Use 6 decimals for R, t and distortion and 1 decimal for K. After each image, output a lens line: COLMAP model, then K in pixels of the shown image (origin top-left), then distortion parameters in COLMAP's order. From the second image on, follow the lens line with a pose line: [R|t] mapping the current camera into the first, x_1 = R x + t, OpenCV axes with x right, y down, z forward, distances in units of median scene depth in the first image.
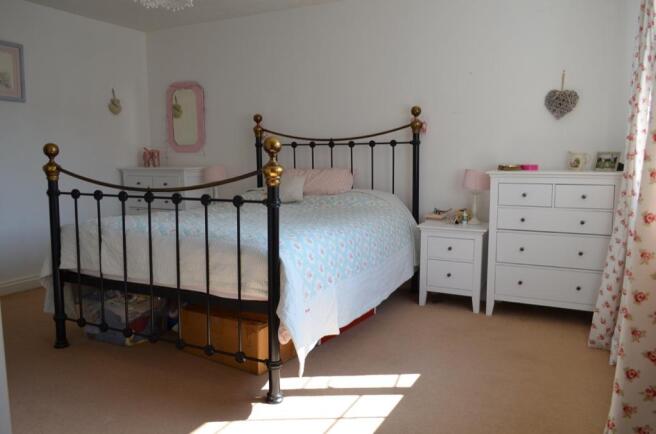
lens RADIAL K [[515.1, 0, 329.2], [0, 515.1, 216.2], [0, 0, 1]] dist [0.013923, 0.005107]
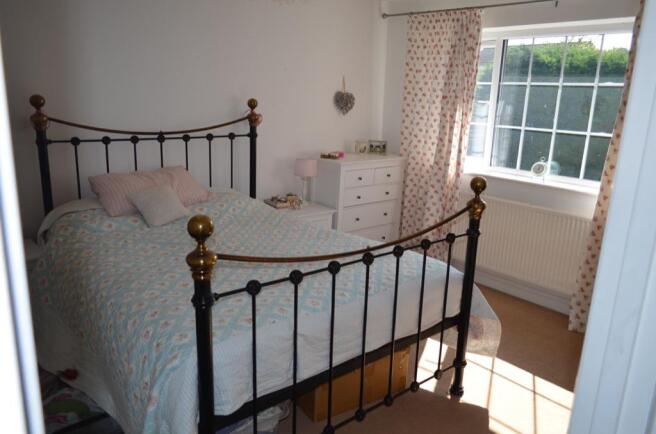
lens RADIAL K [[515.1, 0, 328.4], [0, 515.1, 218.1], [0, 0, 1]] dist [0.013923, 0.005107]
pose [[0.392903, -0.208132, 0.895717, -0.704420], [0.069678, 0.977988, 0.196685, -0.171354], [-0.916936, -0.014866, 0.398756, 0.460287]]
